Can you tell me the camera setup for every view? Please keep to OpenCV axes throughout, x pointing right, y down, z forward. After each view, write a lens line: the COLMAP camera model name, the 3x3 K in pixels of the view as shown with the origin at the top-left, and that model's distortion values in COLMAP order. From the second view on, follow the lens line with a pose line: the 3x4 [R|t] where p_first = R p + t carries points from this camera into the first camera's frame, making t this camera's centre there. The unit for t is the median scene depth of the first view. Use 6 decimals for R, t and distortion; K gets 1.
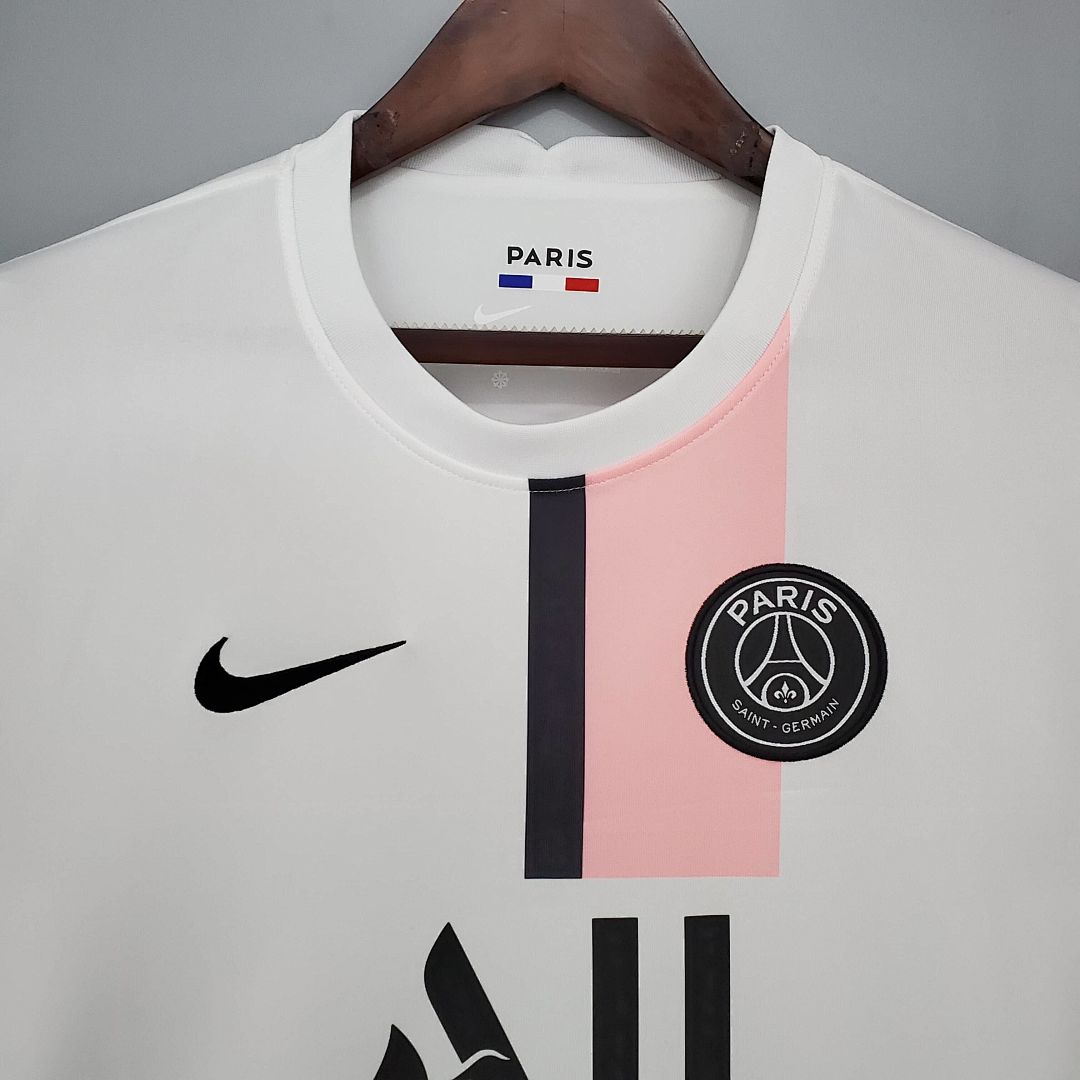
lens RADIAL K [[1068.6, 0, 540.0], [0, 1068.6, 540.0], [0, 0, 1]] dist [0.004154, -0.157809]
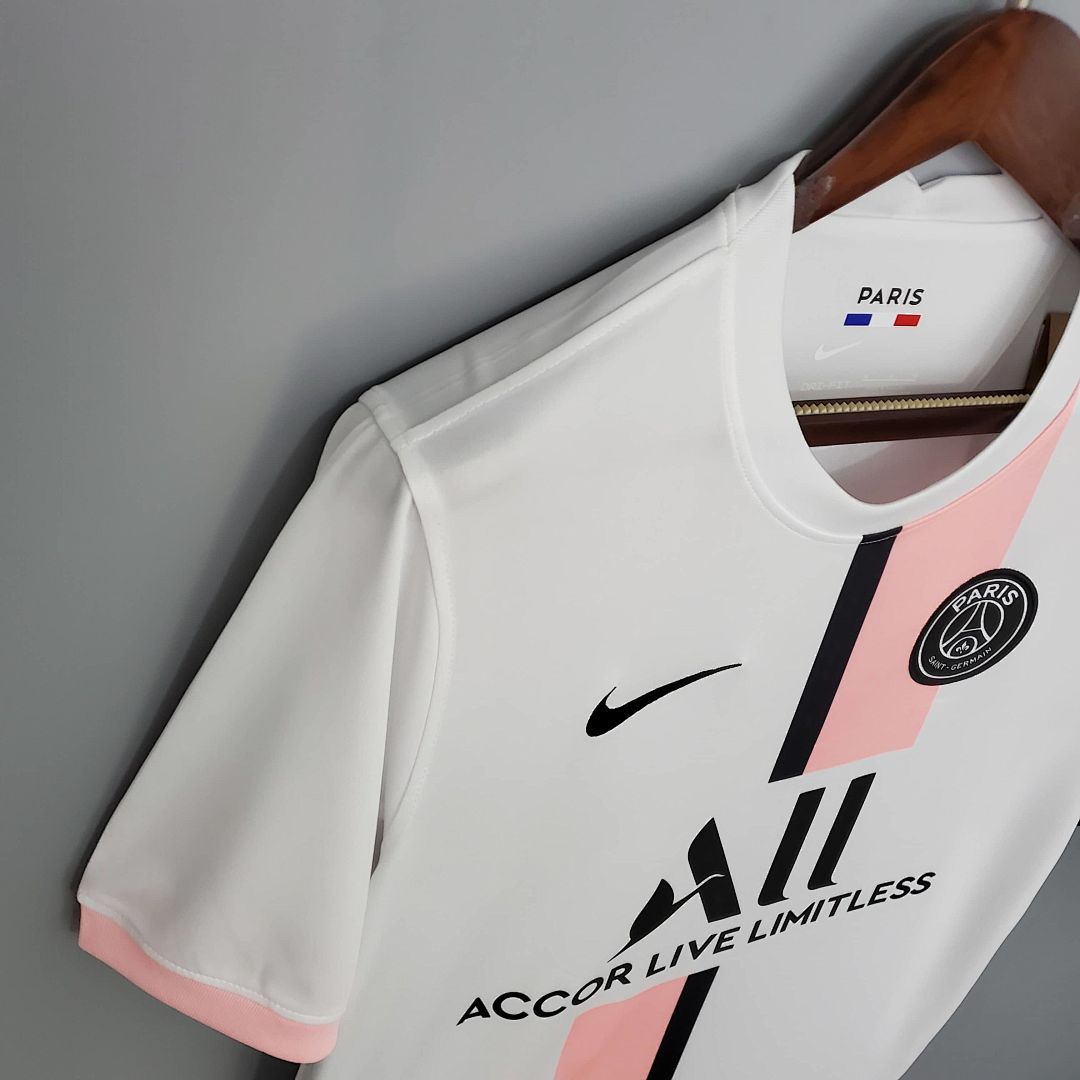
lens RADIAL K [[1068.6, 0, 540.0], [0, 1068.6, 540.0], [0, 0, 1]] dist [0.004154, -0.157809]
pose [[0.929665, -0.073660, 0.360967, -0.734076], [-0.137718, 0.839286, 0.525959, -0.598038], [-0.341697, -0.538677, 0.770110, 0.226656]]
